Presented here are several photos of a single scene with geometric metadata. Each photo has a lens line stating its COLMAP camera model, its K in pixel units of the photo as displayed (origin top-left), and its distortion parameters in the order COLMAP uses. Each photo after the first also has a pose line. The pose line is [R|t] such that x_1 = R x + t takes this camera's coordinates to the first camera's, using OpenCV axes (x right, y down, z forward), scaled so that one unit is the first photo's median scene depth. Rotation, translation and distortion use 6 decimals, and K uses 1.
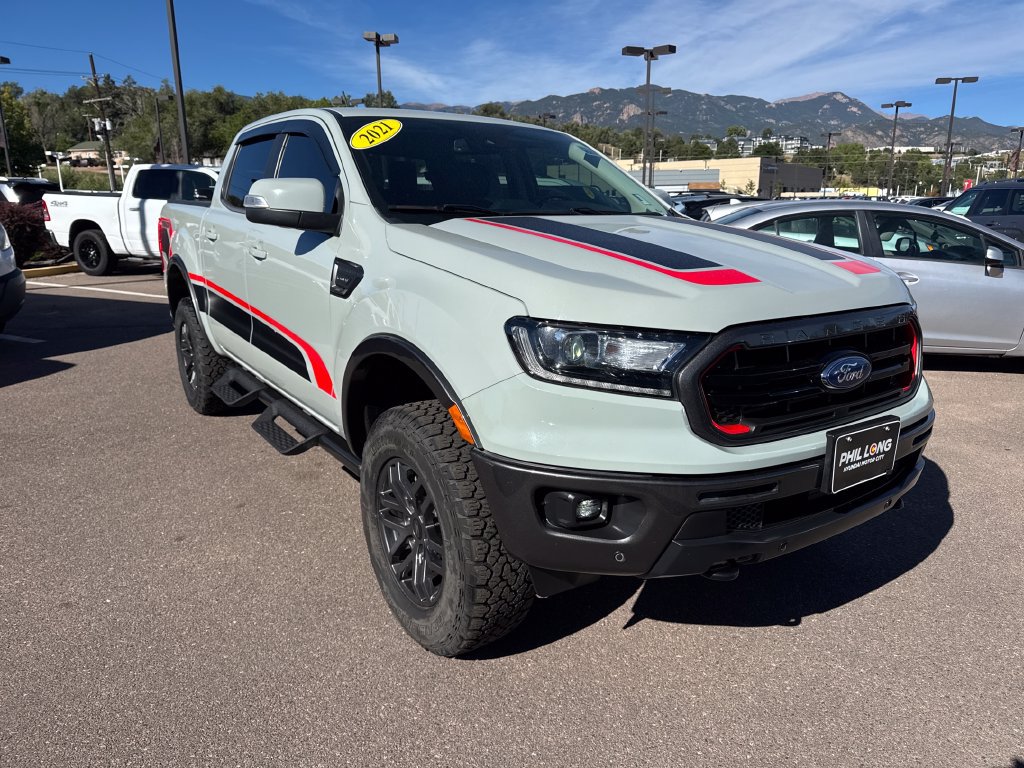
lens RADIAL K [[731.5, 0, 519.8], [0, 731.5, 388.9], [0, 0, 1]] dist [0.035600, -0.039446]
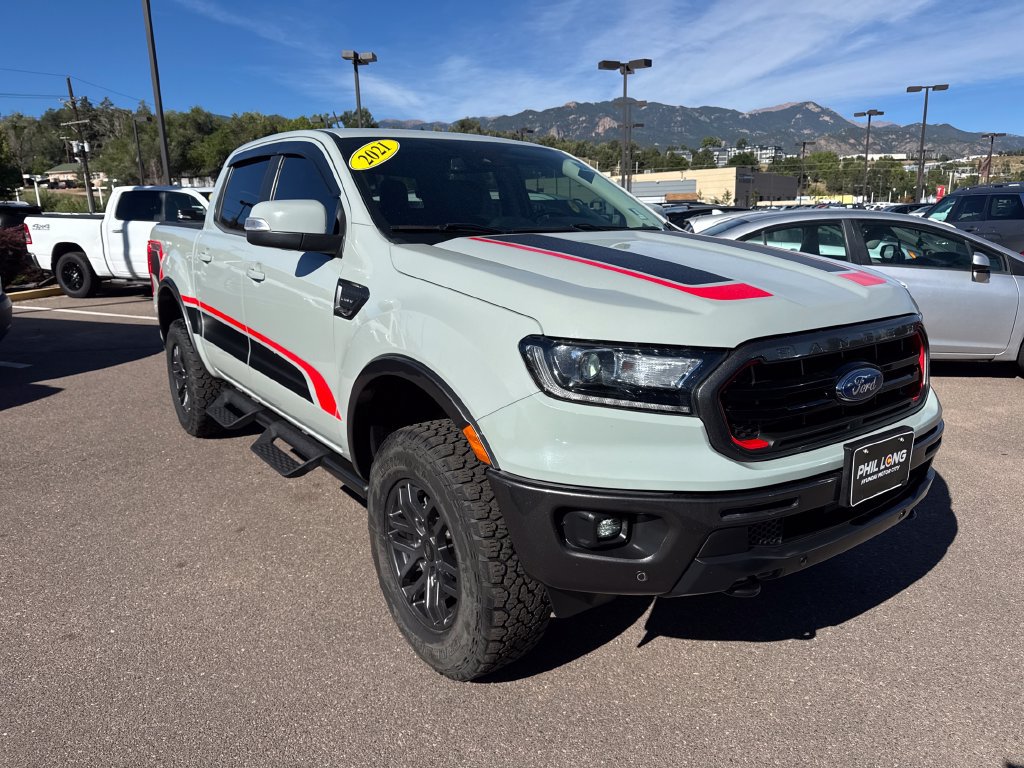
lens RADIAL K [[731.5, 0, 510.3], [0, 731.5, 385.6], [0, 0, 1]] dist [0.035600, -0.039446]
pose [[0.999699, -0.021637, 0.011523, -0.022521], [0.021878, 0.999534, -0.021283, -0.005142], [-0.011057, 0.021529, 0.999707, 0.002917]]
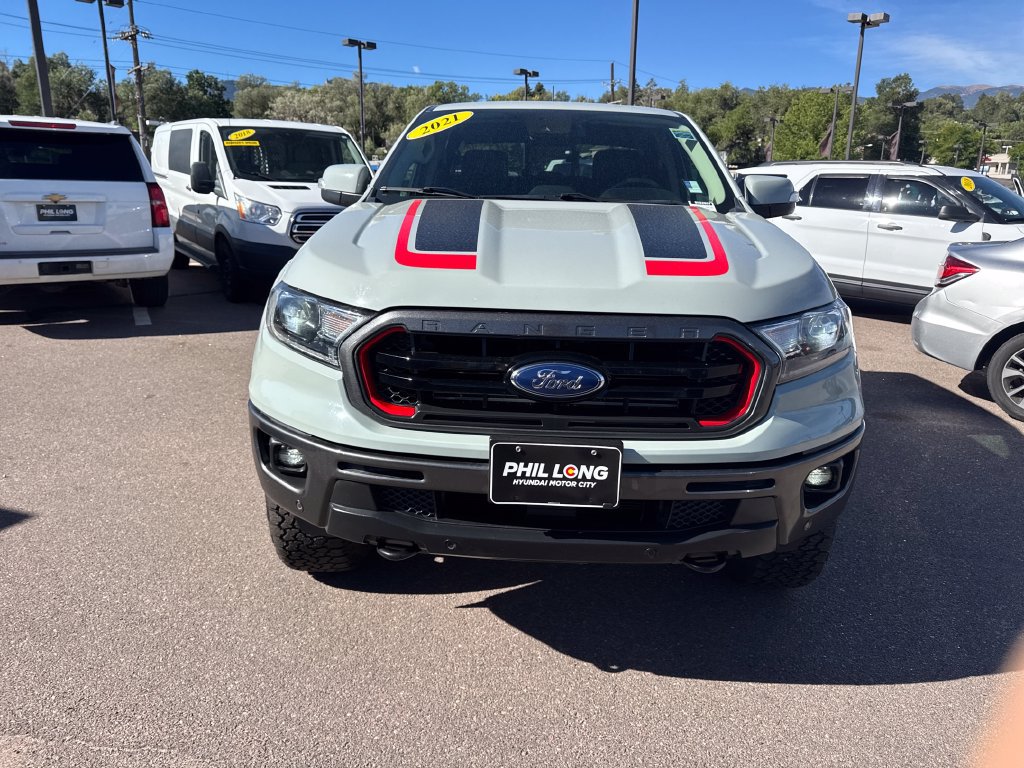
lens RADIAL K [[731.5, 0, 518.1], [0, 731.5, 382.5], [0, 0, 1]] dist [0.035600, -0.039446]
pose [[0.805694, 0.164422, -0.569054, 0.482425], [-0.164257, 0.985043, 0.052055, -0.029748], [0.569101, 0.051531, 0.820651, 0.134754]]
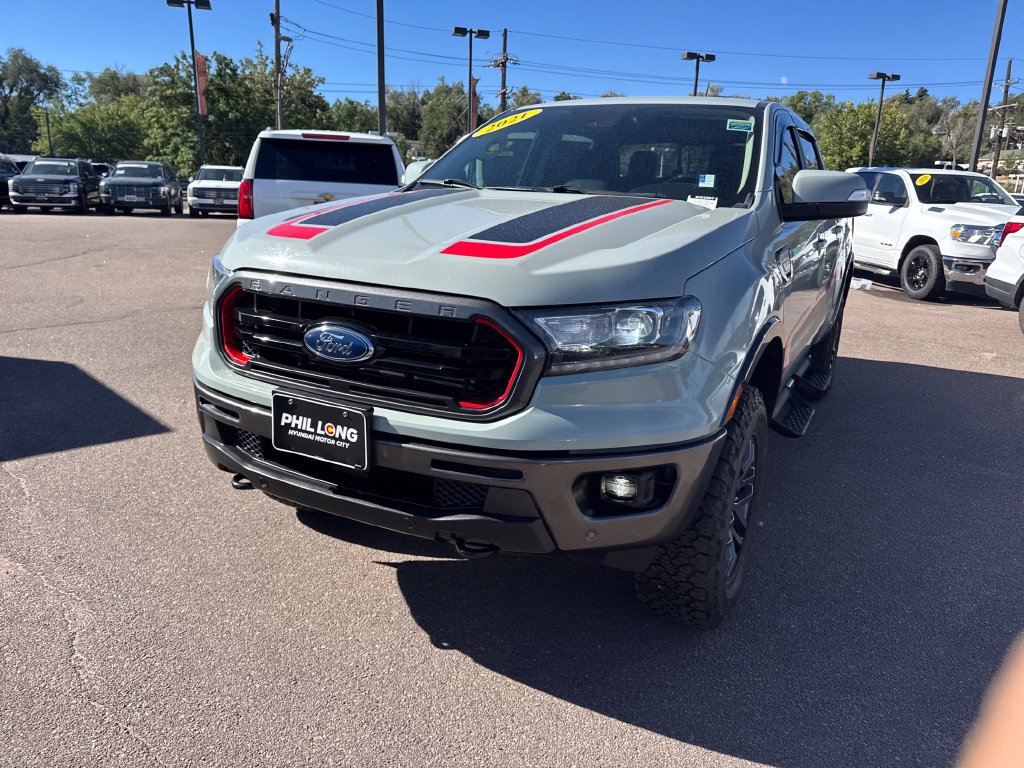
lens RADIAL K [[731.5, 0, 519.0], [0, 731.5, 387.6], [0, 0, 1]] dist [0.035600, -0.039446]
pose [[0.467725, 0.241222, -0.850320, 0.729429], [-0.253630, 0.958209, 0.132317, -0.081024], [0.846702, 0.153779, 0.509360, 0.385898]]
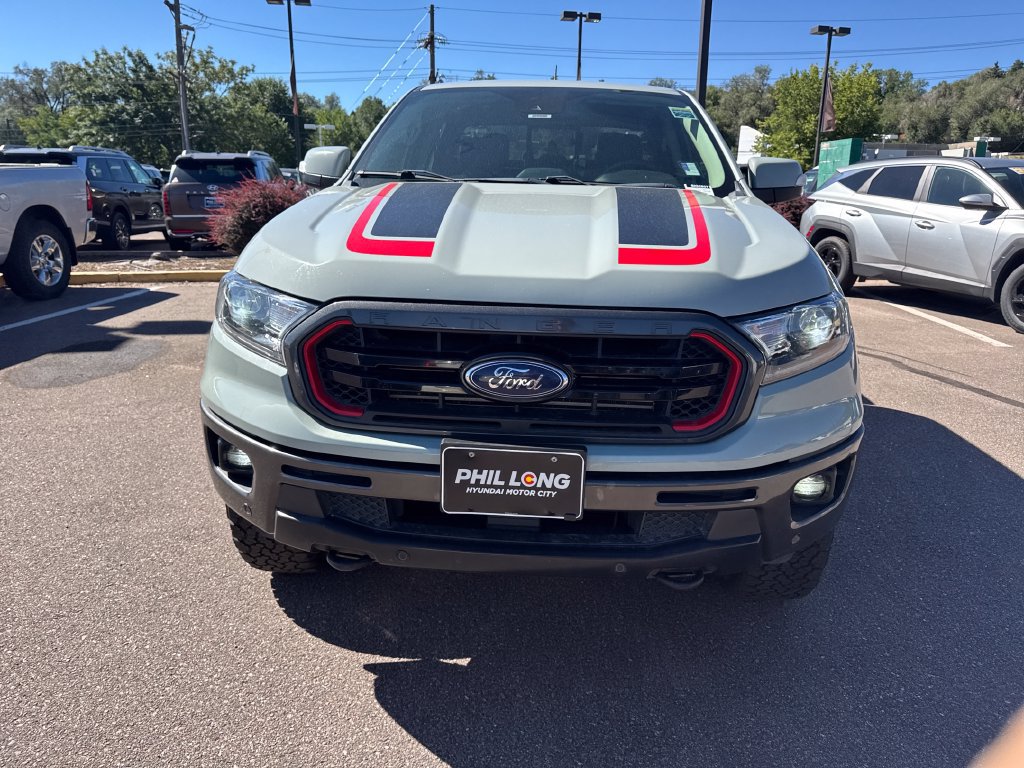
lens RADIAL K [[731.5, 0, 517.5], [0, 731.5, 385.3], [0, 0, 1]] dist [0.035600, -0.039446]
pose [[0.786416, 0.182099, -0.590245, 0.489478], [-0.169829, 0.982474, 0.076835, -0.040423], [0.593892, 0.039817, 0.803559, 0.190165]]
